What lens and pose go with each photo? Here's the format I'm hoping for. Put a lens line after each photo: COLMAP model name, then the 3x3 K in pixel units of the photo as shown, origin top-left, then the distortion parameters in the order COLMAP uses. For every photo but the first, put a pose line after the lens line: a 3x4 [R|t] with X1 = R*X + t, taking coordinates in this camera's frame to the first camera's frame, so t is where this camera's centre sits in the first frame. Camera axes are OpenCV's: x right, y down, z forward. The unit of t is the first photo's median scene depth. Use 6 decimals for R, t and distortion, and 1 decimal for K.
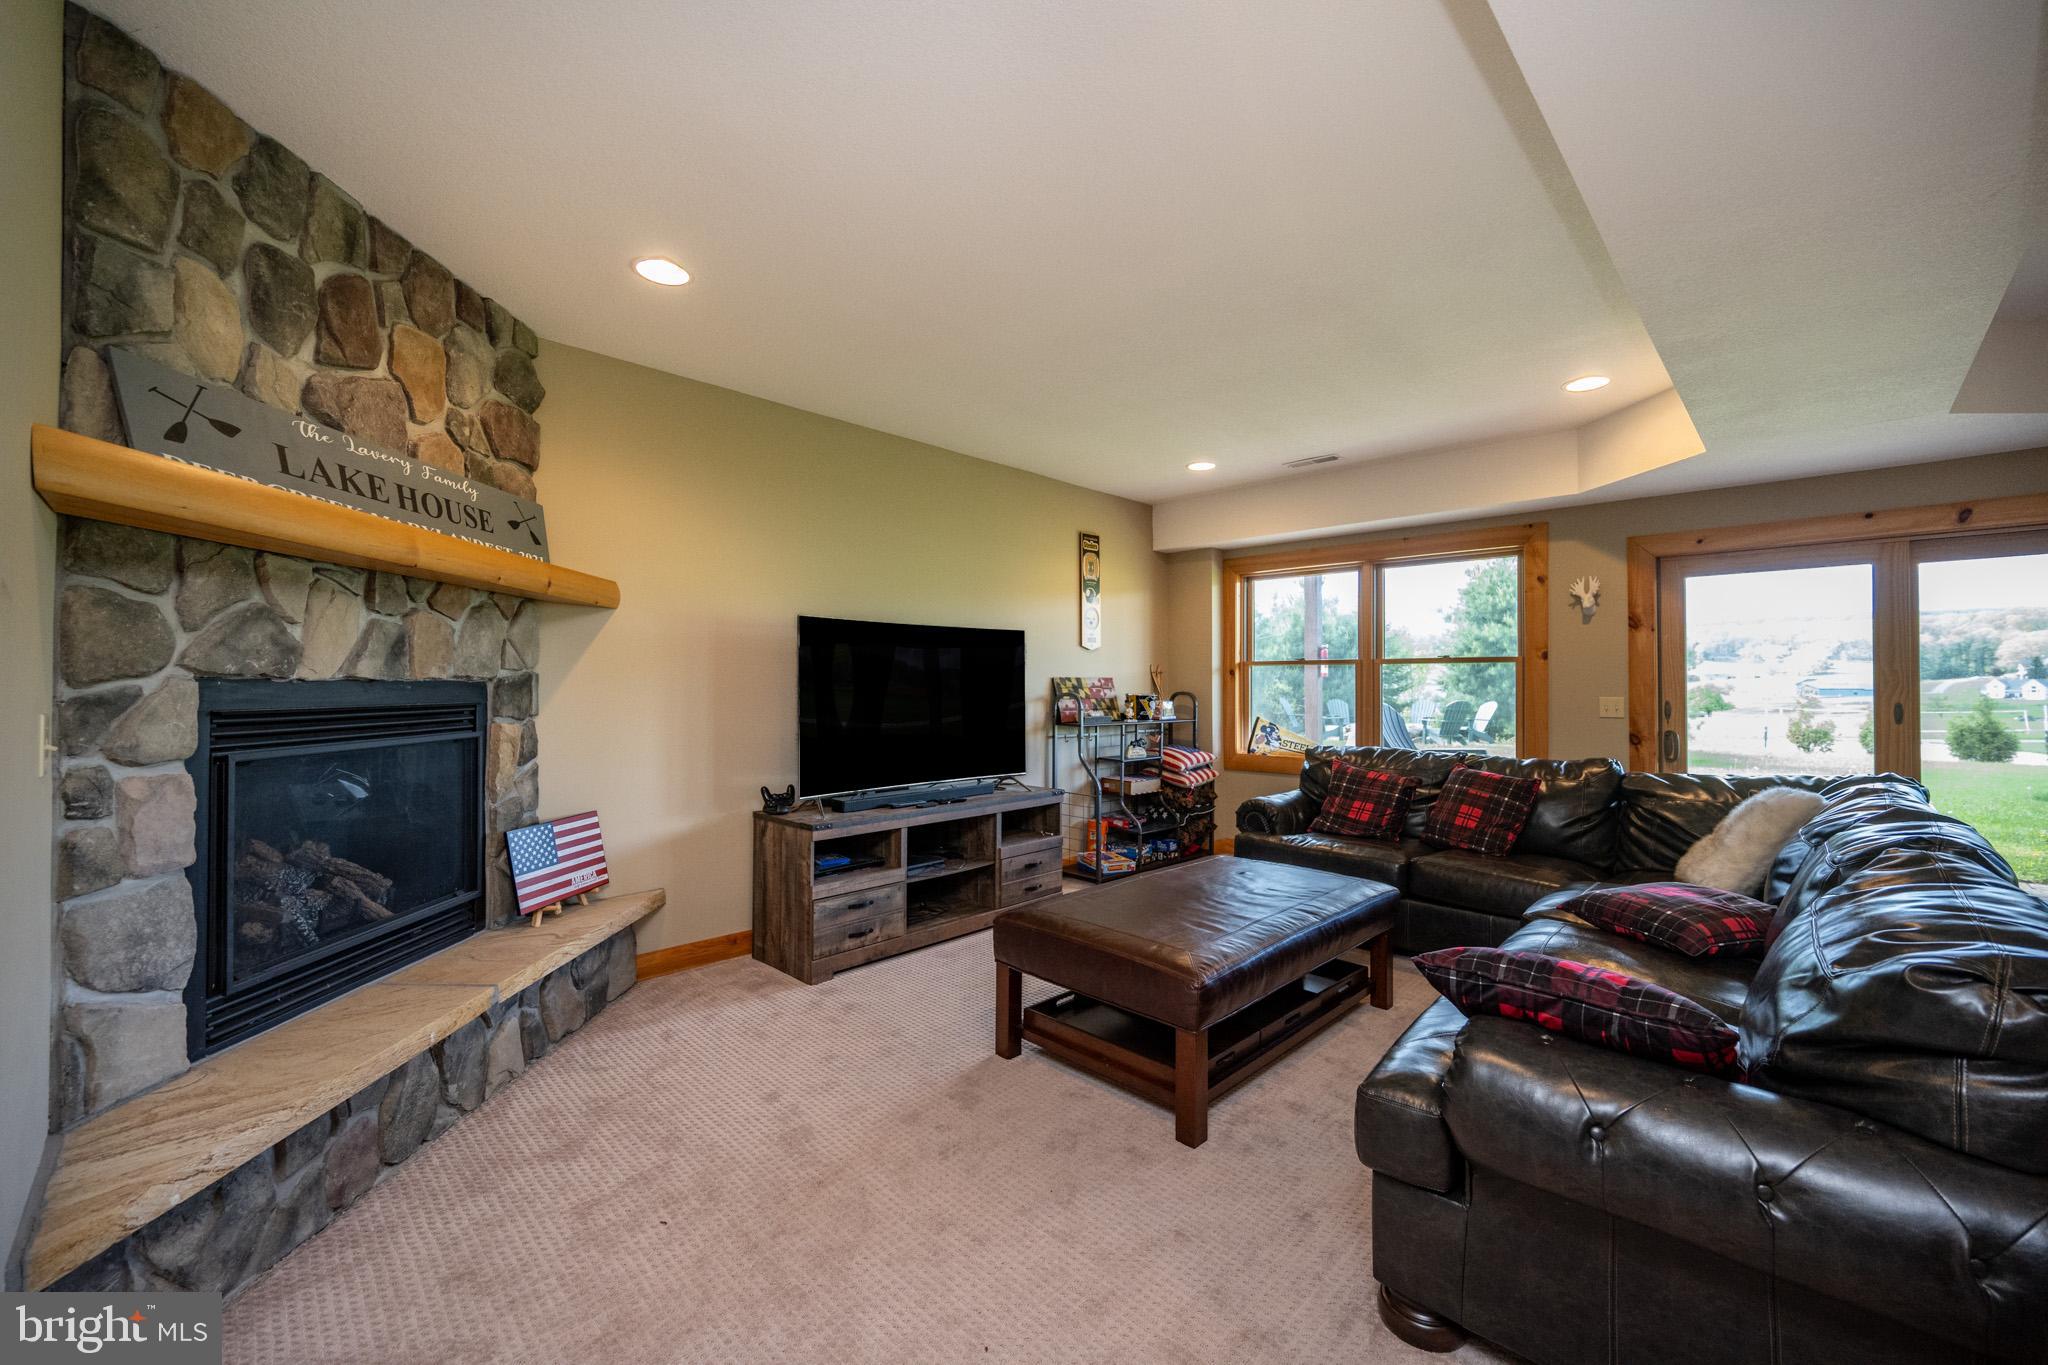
lens RADIAL K [[828.7, 0, 1005.2], [0, 828.7, 680.1], [0, 0, 1]] dist [-0.003056, 0.000549]
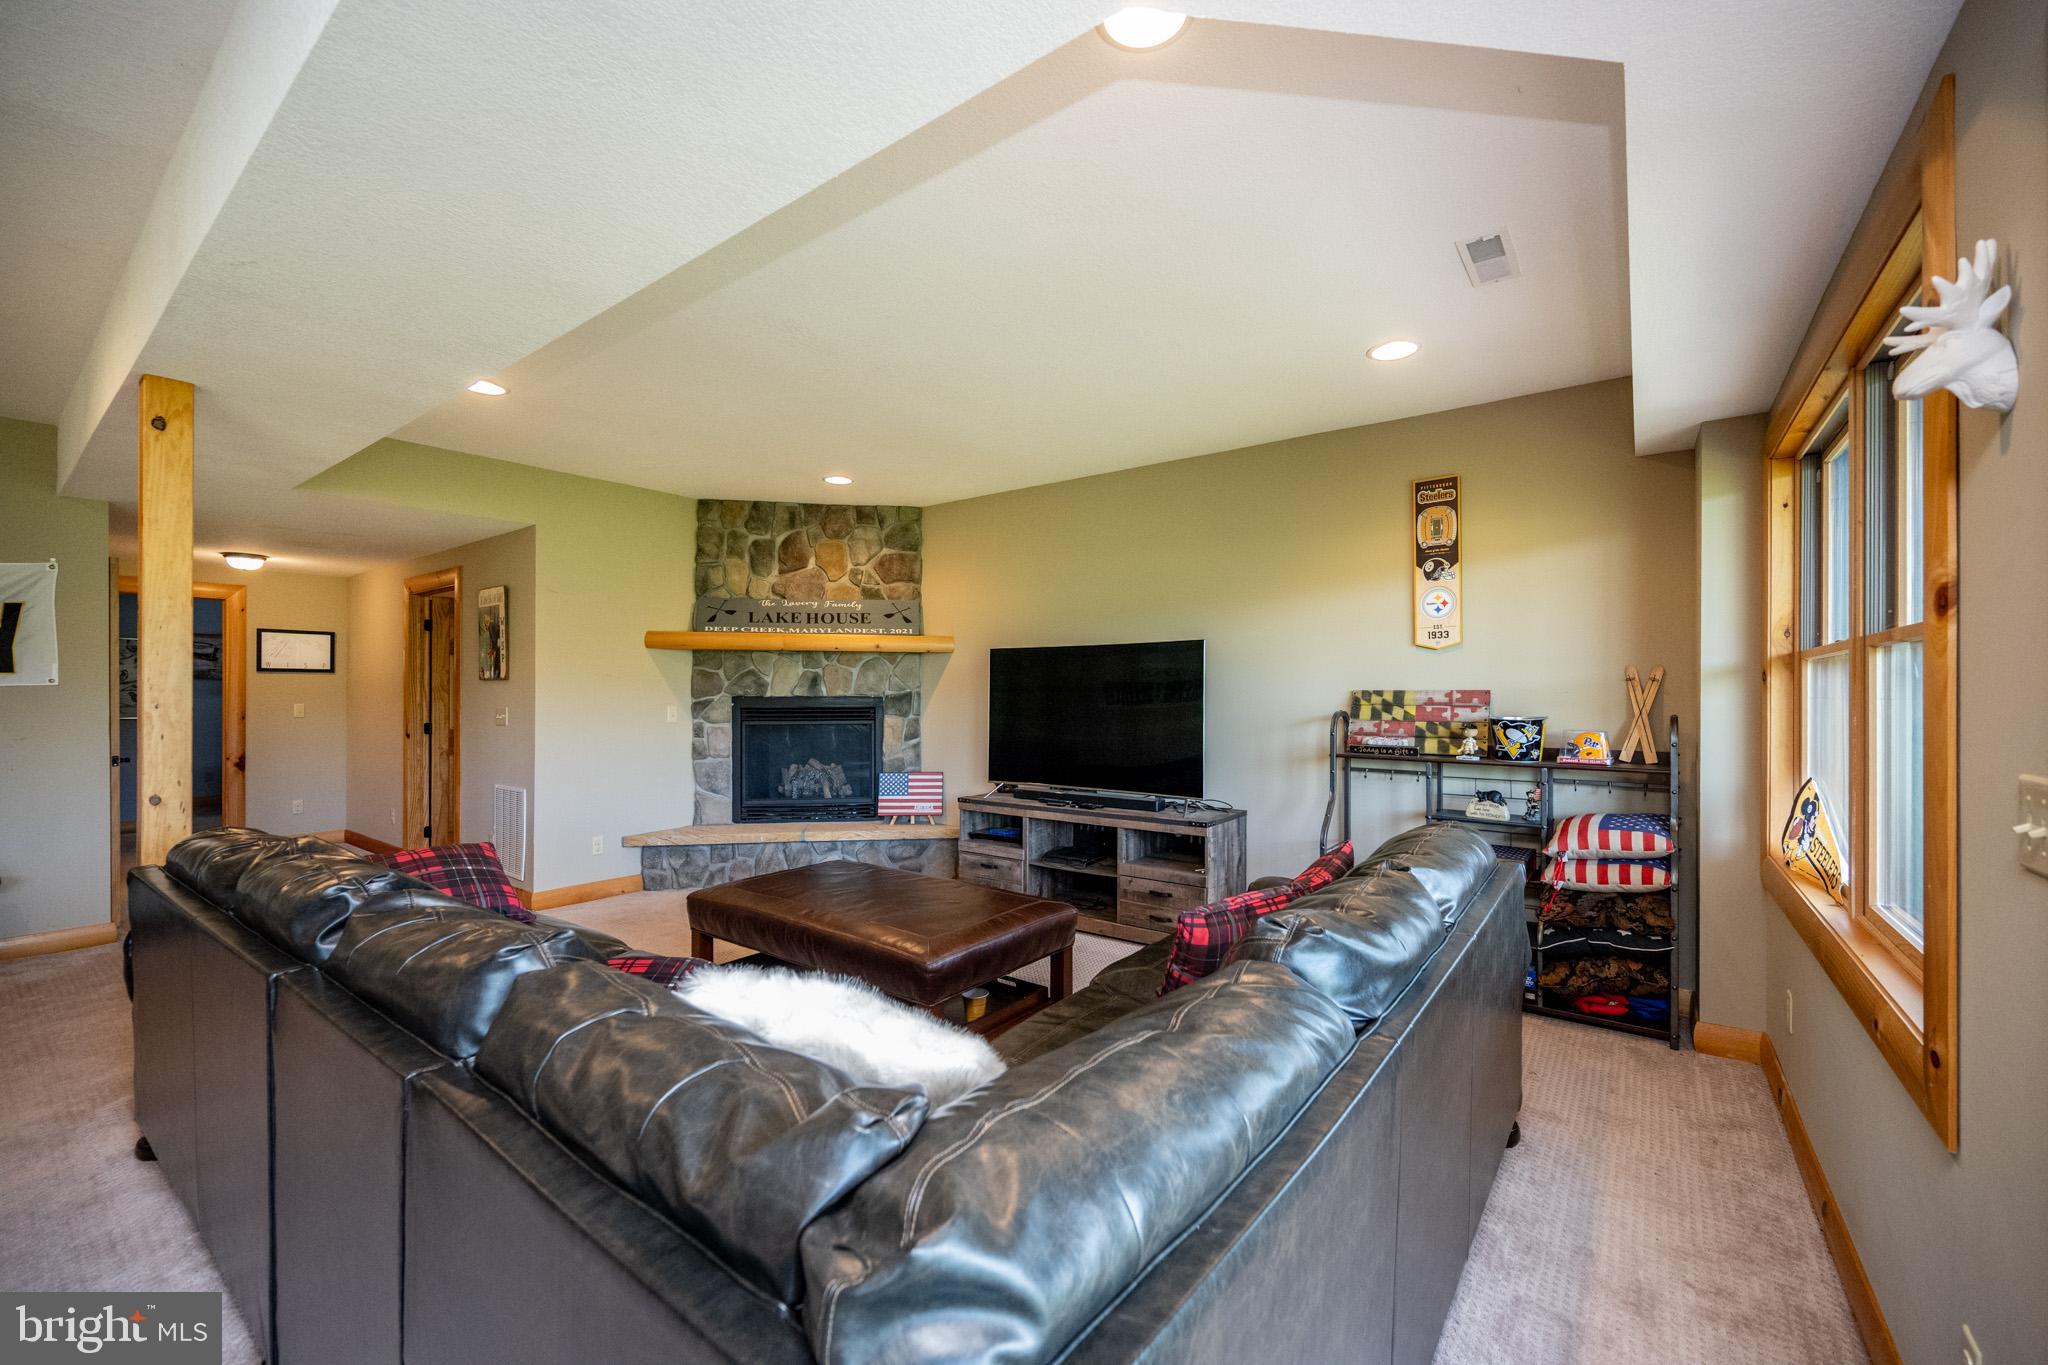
lens RADIAL K [[828.7, 0, 1025.3], [0, 828.7, 695.5], [0, 0, 1]] dist [-0.003056, 0.000549]
pose [[0.114970, 0.002011, -0.993367, 1.504645], [0.004620, 0.999986, 0.002559, -0.004455], [0.993358, -0.004883, 0.114959, 1.195242]]
